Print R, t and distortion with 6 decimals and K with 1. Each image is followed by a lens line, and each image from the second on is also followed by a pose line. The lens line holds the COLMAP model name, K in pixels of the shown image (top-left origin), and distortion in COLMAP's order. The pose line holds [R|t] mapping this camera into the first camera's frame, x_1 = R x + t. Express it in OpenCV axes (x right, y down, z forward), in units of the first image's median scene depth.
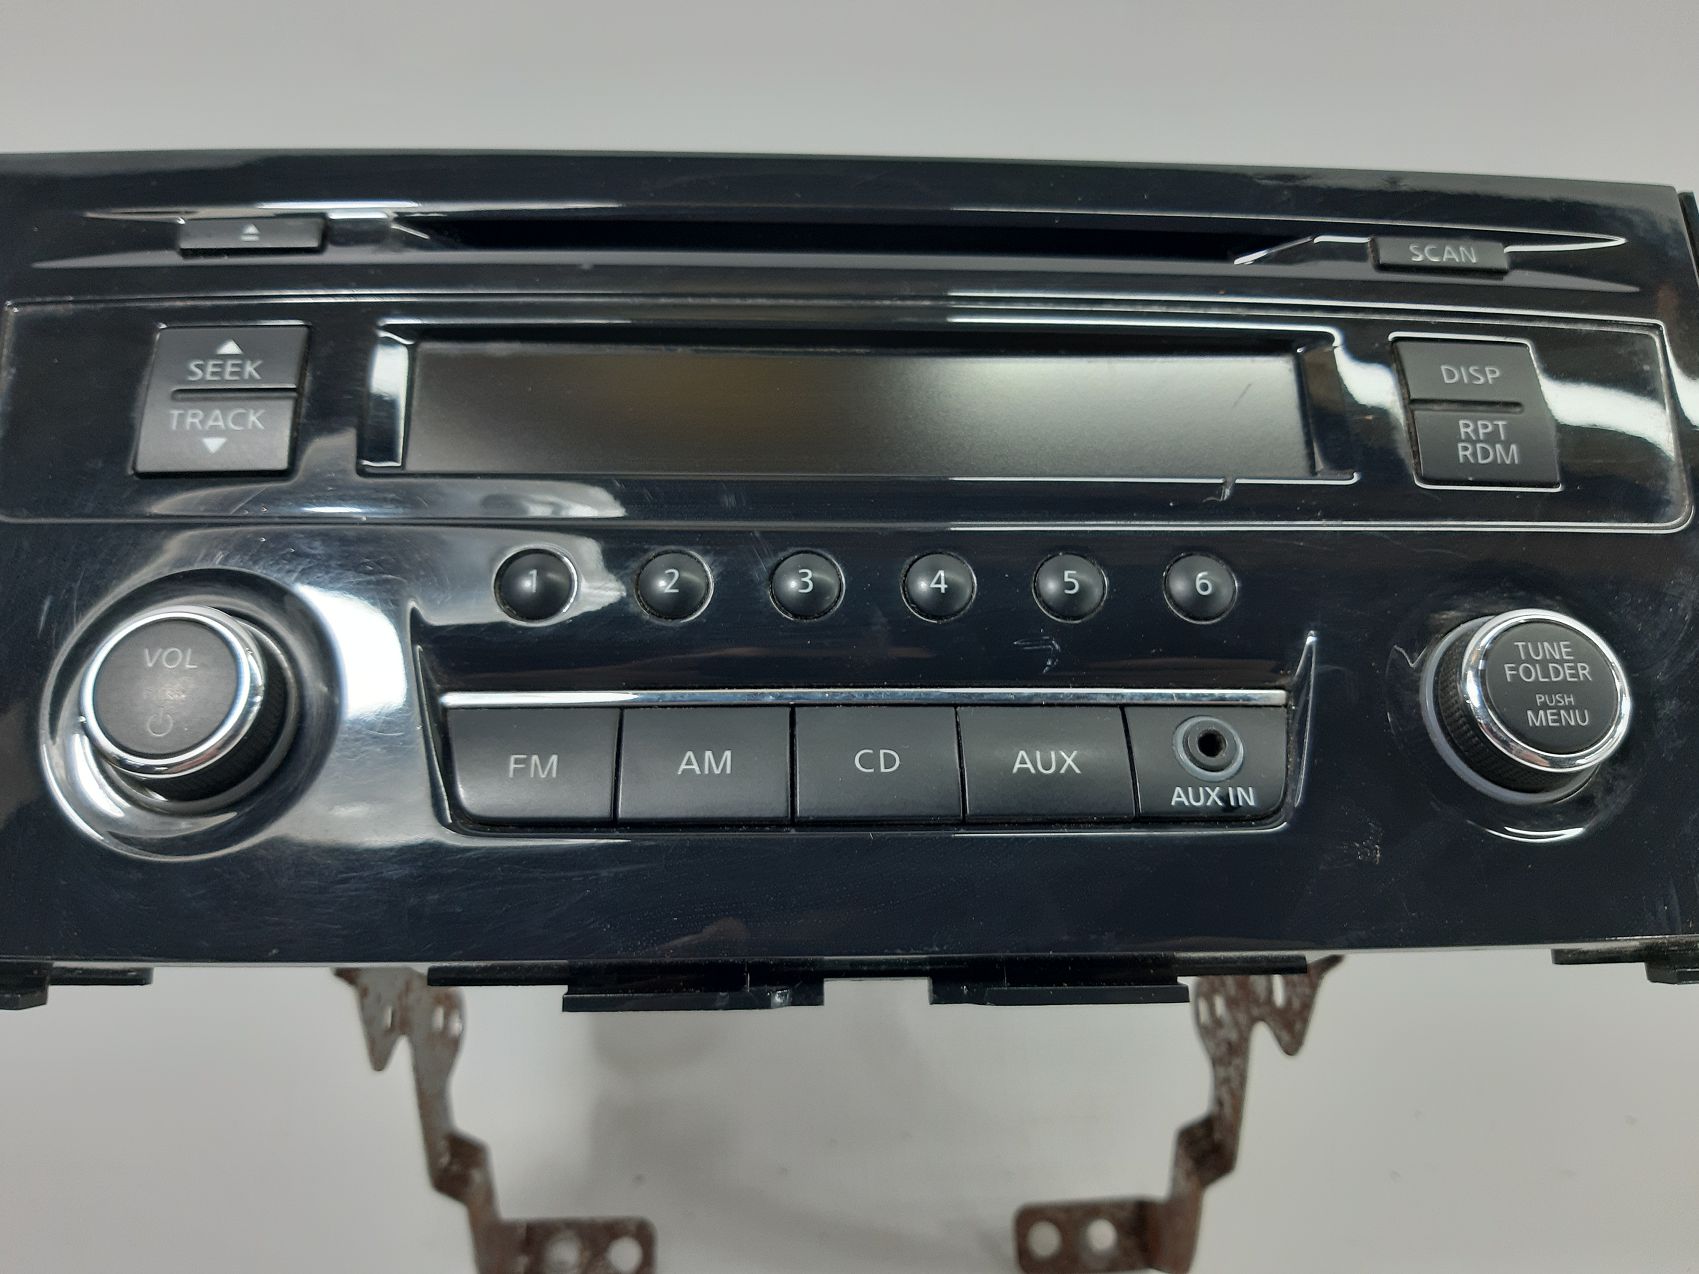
lens RADIAL K [[1377.1, 0, 849.5], [0, 1377.1, 637.0], [0, 0, 1]] dist [0.053044, -0.157411]
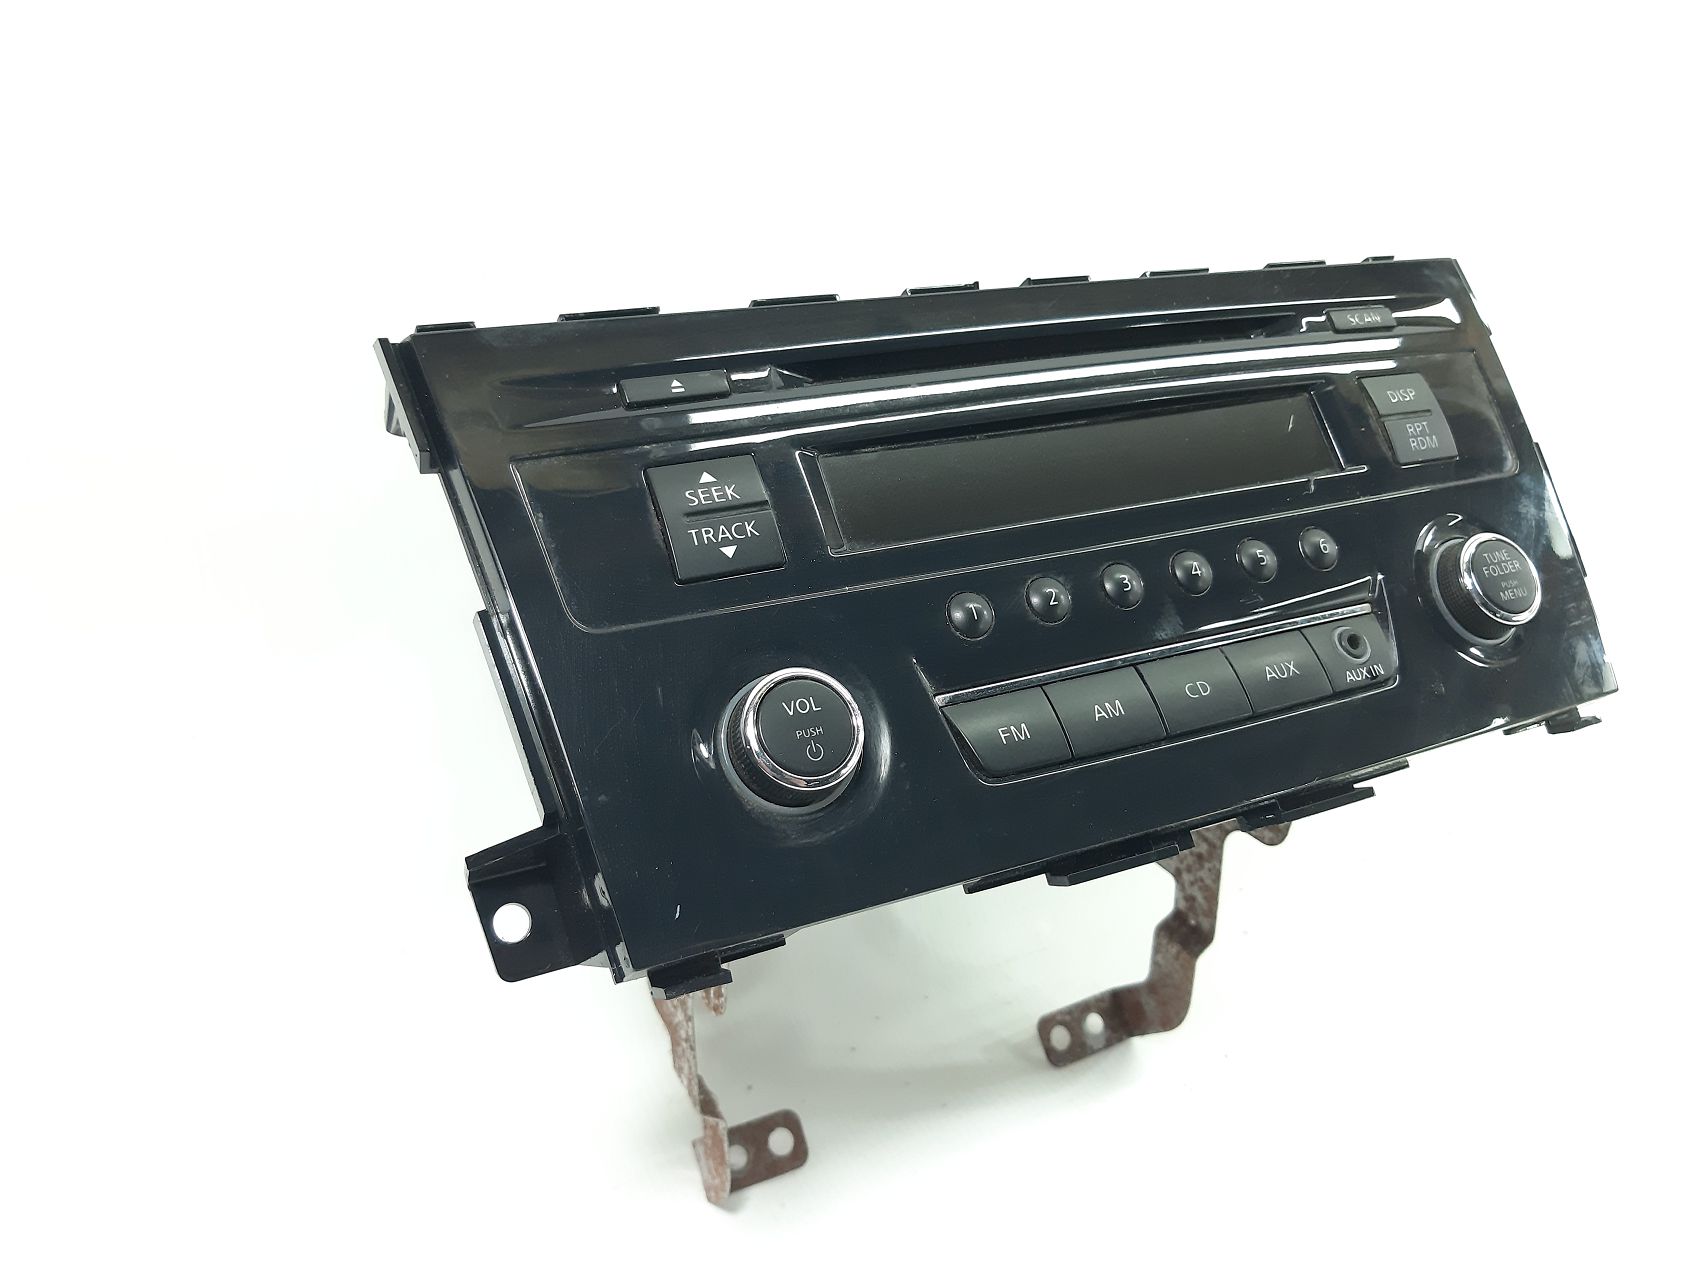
lens RADIAL K [[1350.3, 0, 843.7], [0, 1350.3, 643.4], [0, 0, 1]] dist [0.085624, -0.225137]
pose [[0.916004, -0.171280, 0.362767, -0.871854], [0.156413, 0.985193, 0.070208, -0.128759], [-0.369421, -0.007569, 0.929231, -0.281039]]
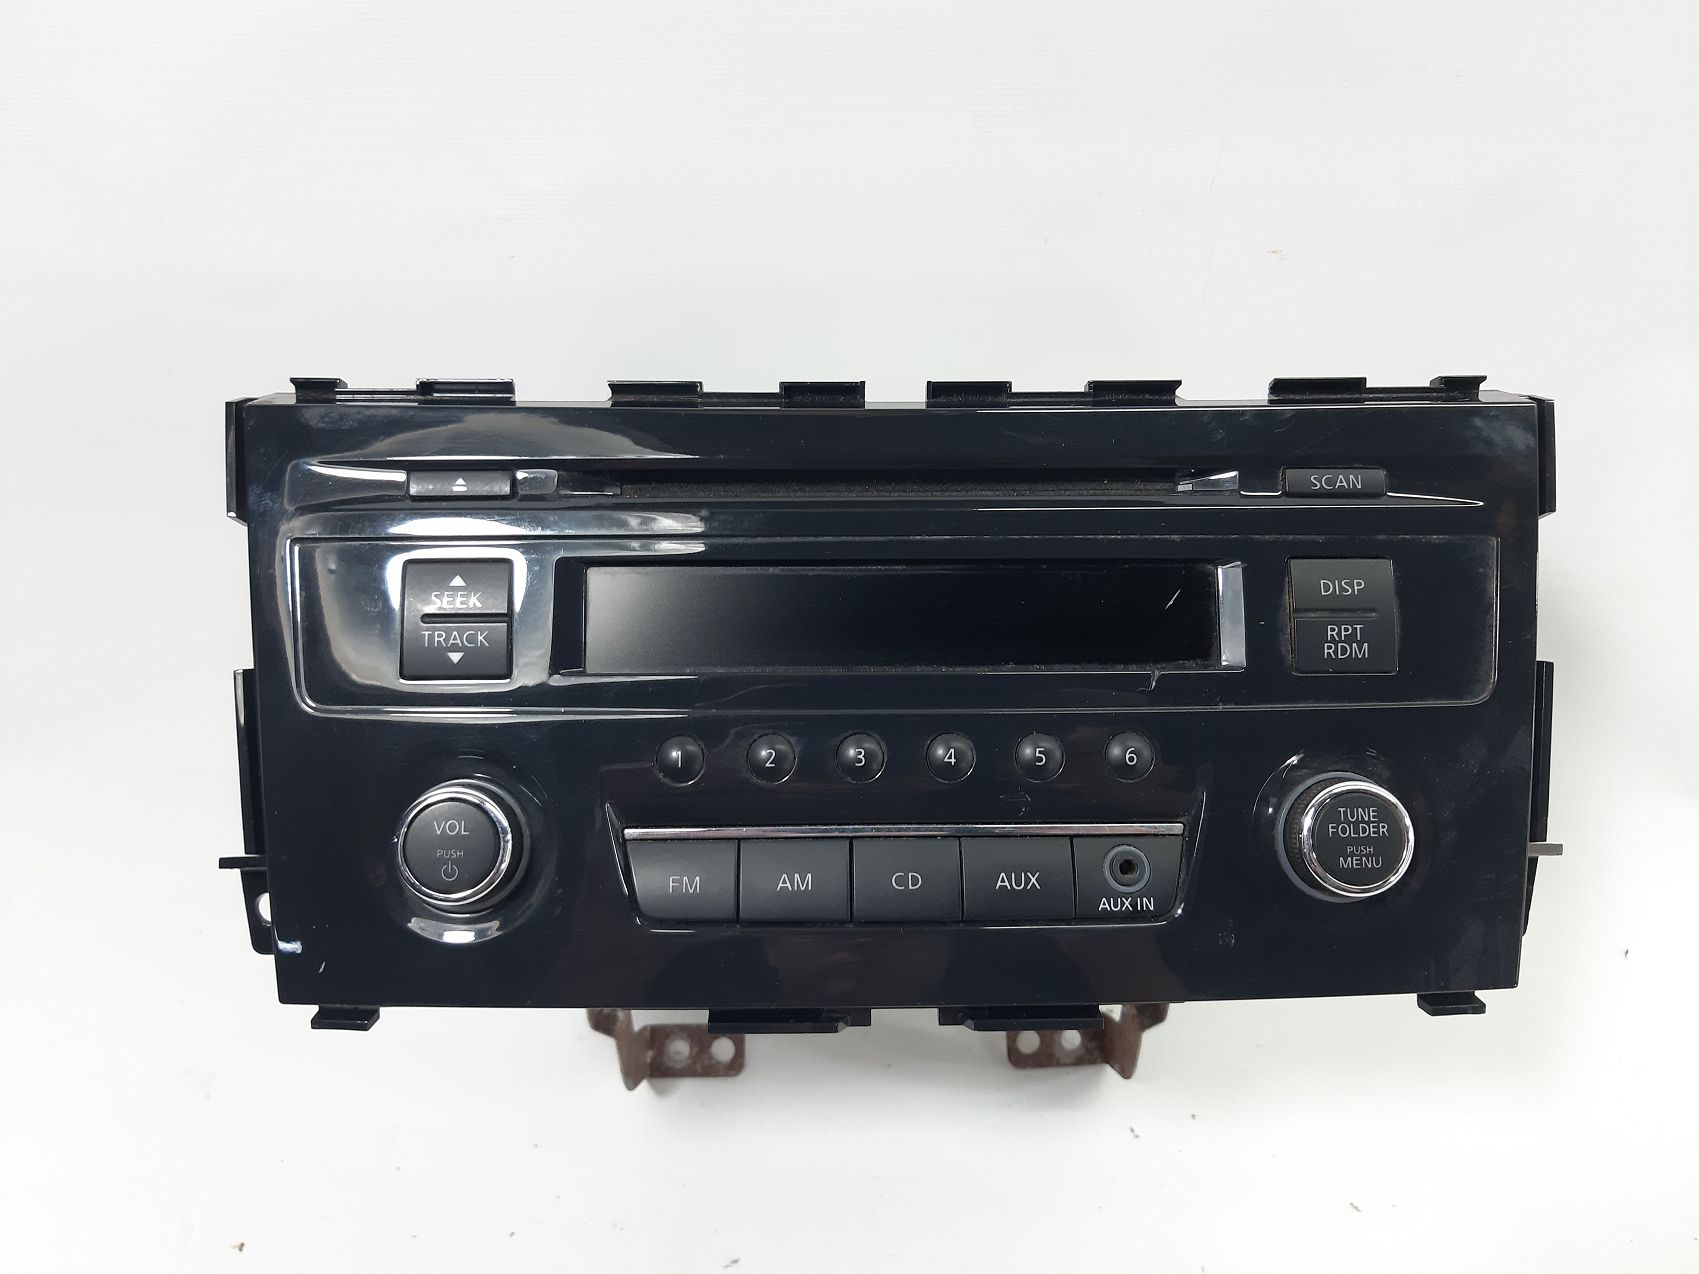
lens RADIAL K [[1350.3, 0, 843.7], [0, 1350.3, 643.4], [0, 0, 1]] dist [0.085624, -0.225137]
pose [[0.999467, 0.008551, -0.031499, -0.004584], [-0.000292, 0.967374, 0.253353, -0.528365], [0.032637, -0.253209, 0.966861, -0.377846]]
